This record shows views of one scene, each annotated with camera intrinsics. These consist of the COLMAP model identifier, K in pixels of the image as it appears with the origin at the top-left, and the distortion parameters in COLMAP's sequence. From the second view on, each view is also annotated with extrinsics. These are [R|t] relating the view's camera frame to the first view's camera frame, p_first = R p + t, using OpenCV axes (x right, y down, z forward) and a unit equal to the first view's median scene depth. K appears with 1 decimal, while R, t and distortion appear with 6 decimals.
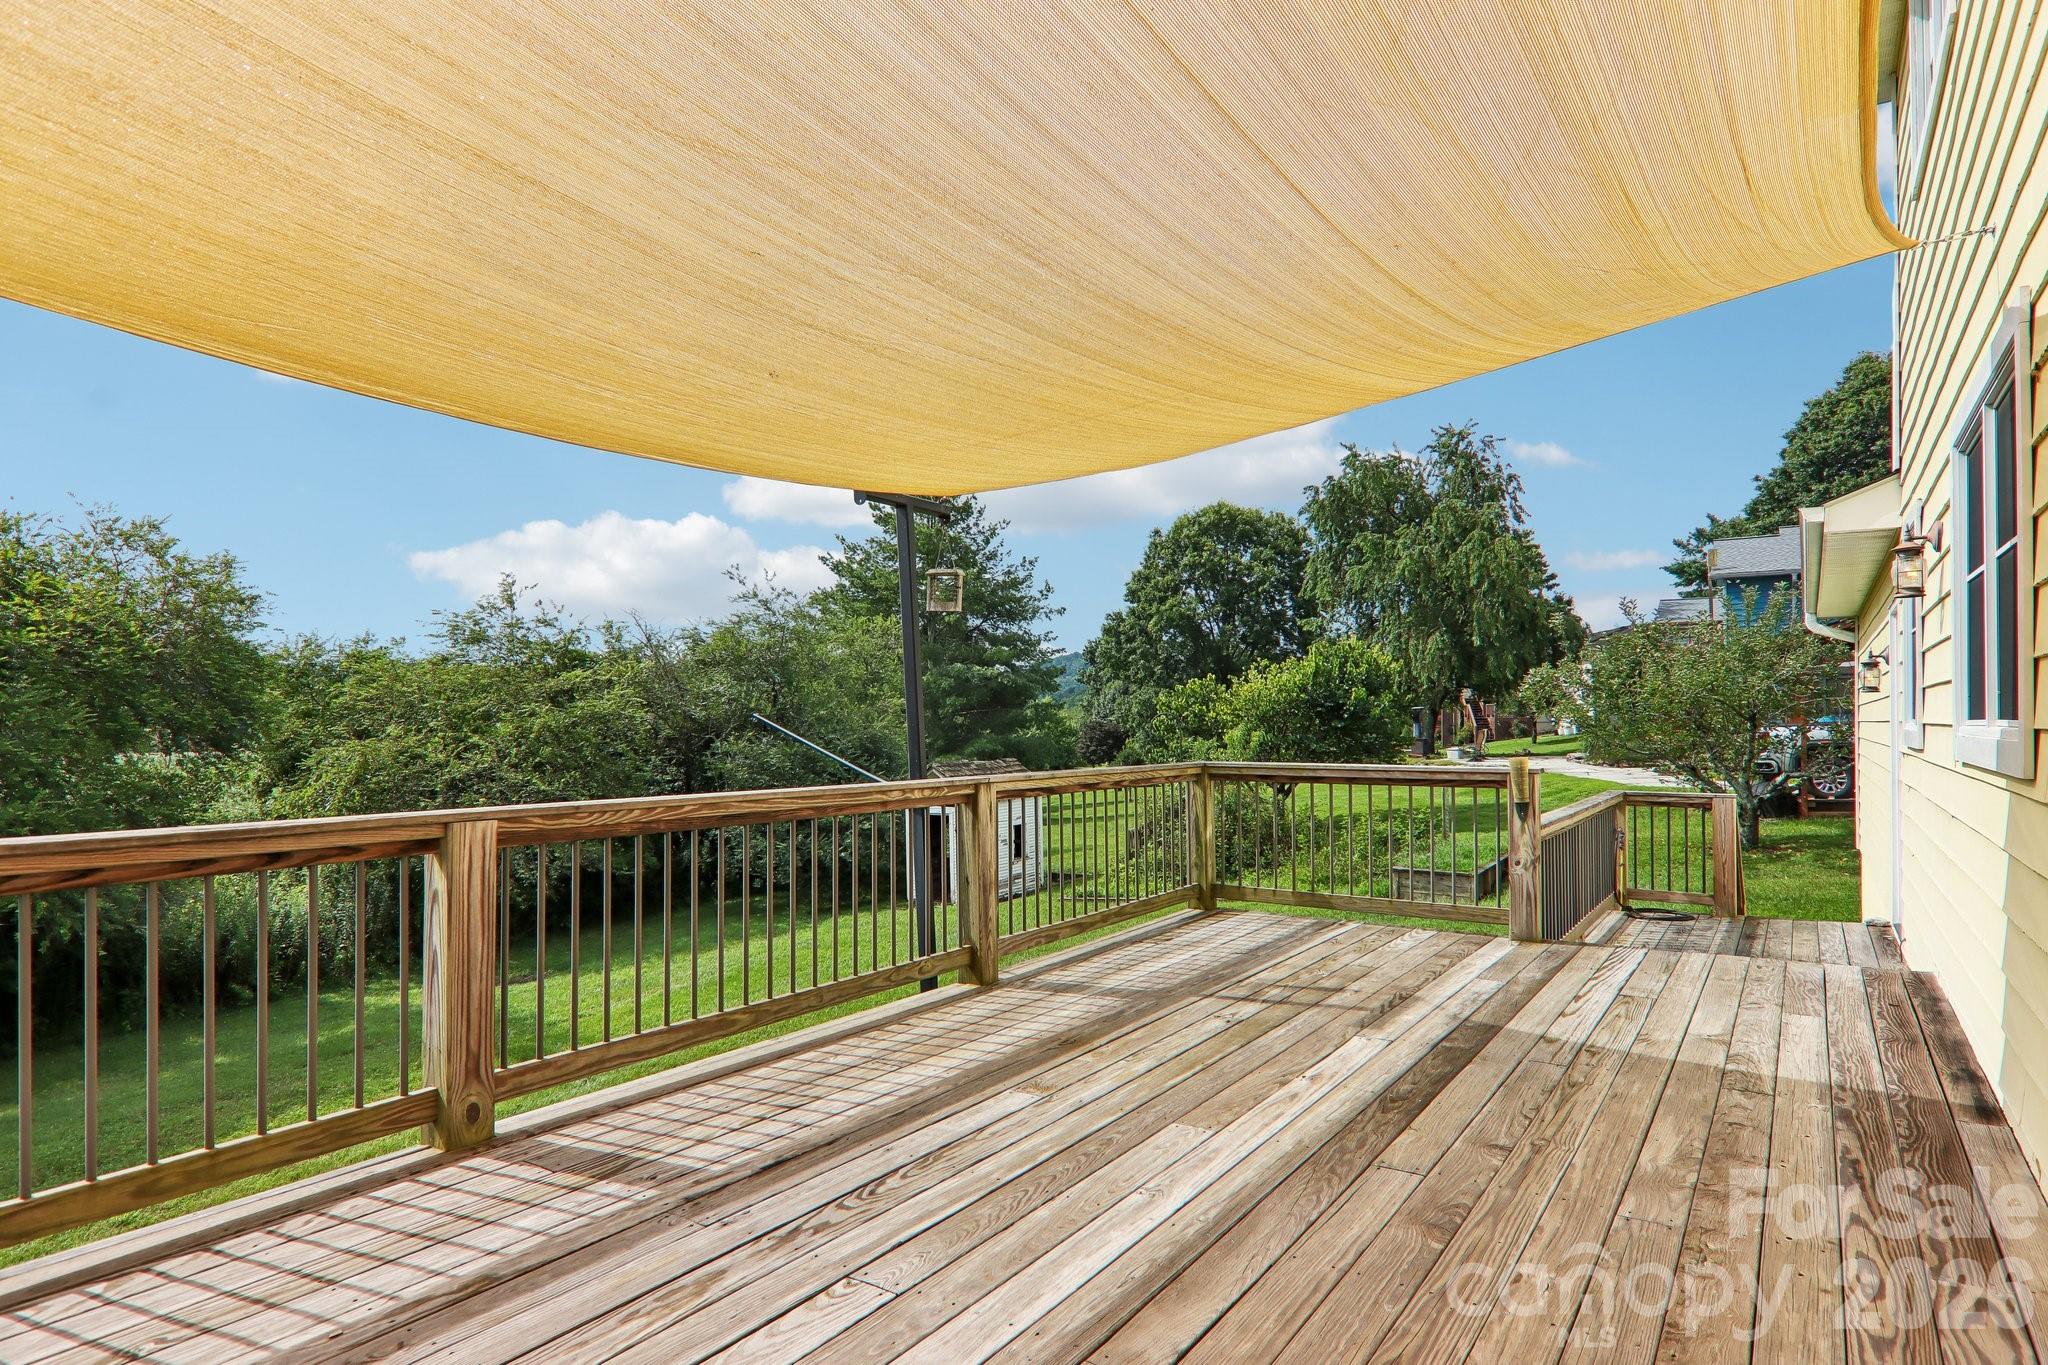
lens RADIAL K [[1147.3, 0, 1038.6], [0, 1147.3, 715.2], [0, 0, 1]] dist [0.006277, -0.000968]
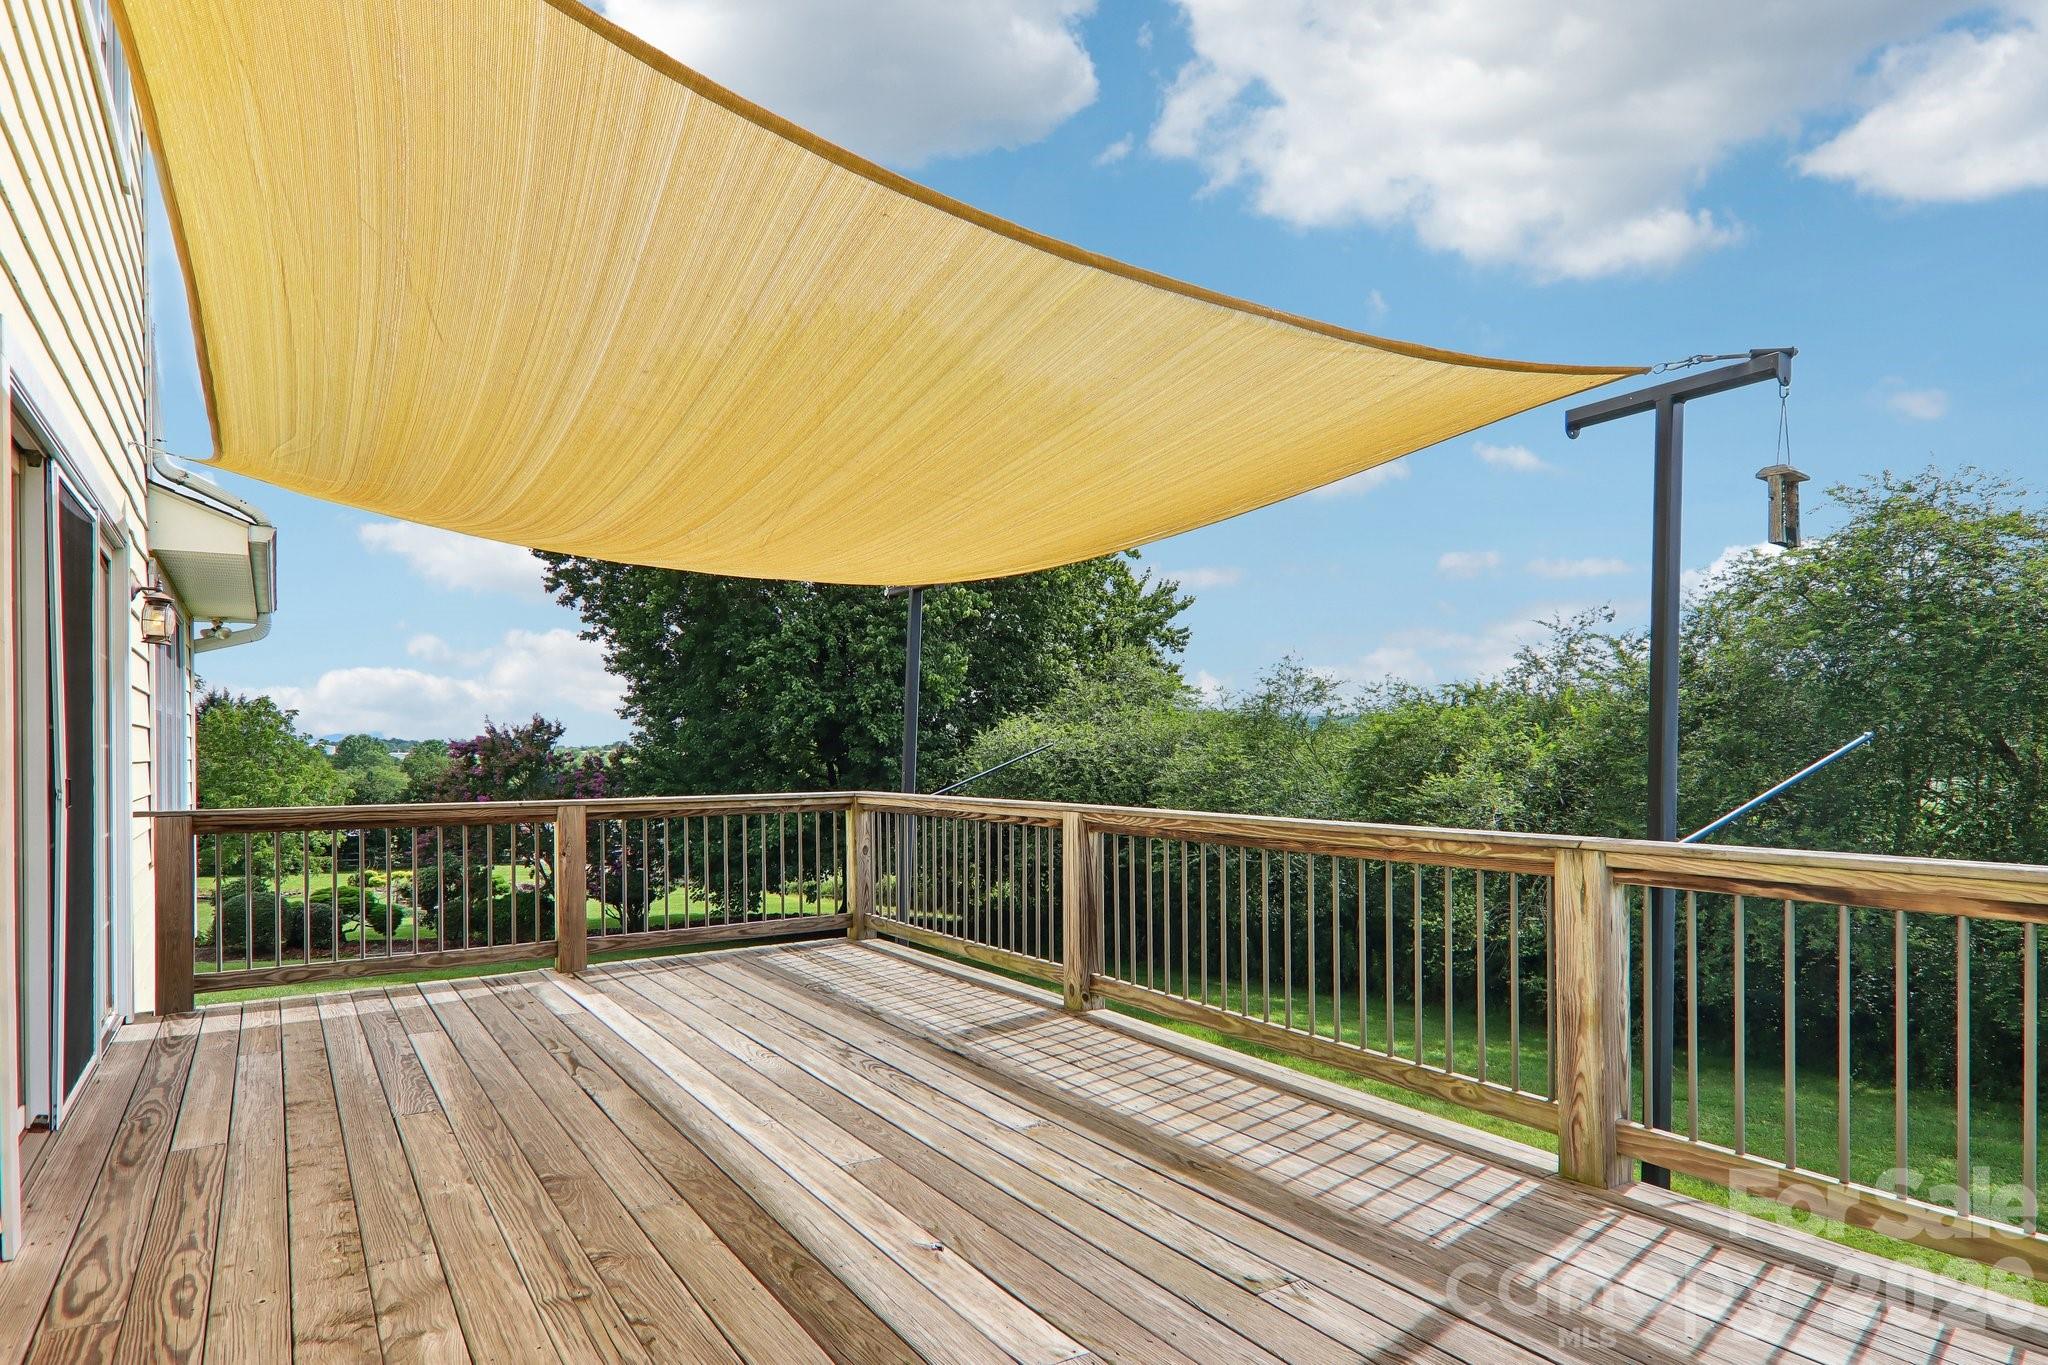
lens RADIAL K [[1168.0, 0, 1026.6], [0, 1168.0, 737.1], [0, 0, 1]] dist [0.003817, 0.000228]
pose [[-0.395788, -0.003347, -0.918336, 0.976095], [0.009252, 0.999928, -0.007632, 0.001622], [0.918295, -0.011517, -0.395729, 1.486999]]
